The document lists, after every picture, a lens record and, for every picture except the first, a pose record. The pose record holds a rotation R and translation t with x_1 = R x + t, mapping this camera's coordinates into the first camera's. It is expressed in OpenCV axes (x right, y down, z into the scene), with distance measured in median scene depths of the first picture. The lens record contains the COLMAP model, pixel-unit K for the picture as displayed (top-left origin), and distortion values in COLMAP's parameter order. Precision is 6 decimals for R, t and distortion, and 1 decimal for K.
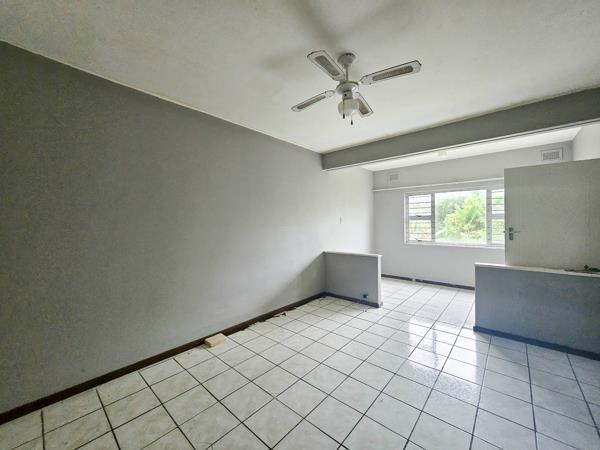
lens RADIAL K [[242.3, 0, 300.0], [0, 242.3, 225.0], [0, 0, 1]] dist [-0.000152, -0.000035]
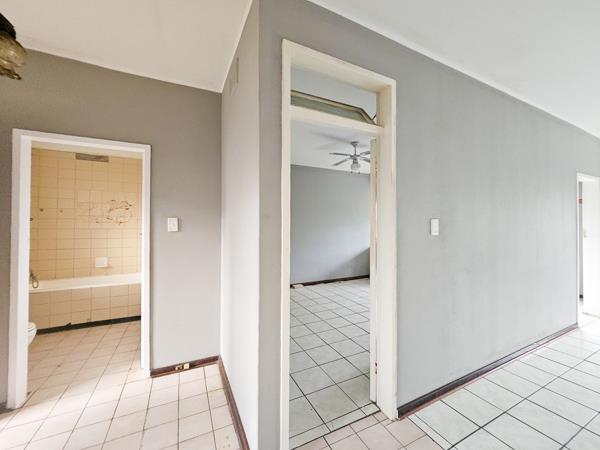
lens RADIAL K [[242.3, 0, 300.0], [0, 242.3, 225.0], [0, 0, 1]] dist [-0.000152, -0.000035]
pose [[0.925446, 0.008569, -0.378782, 0.414677], [-0.012238, 0.999899, -0.007279, 0.016715], [0.378681, 0.011372, 0.925457, -0.813710]]
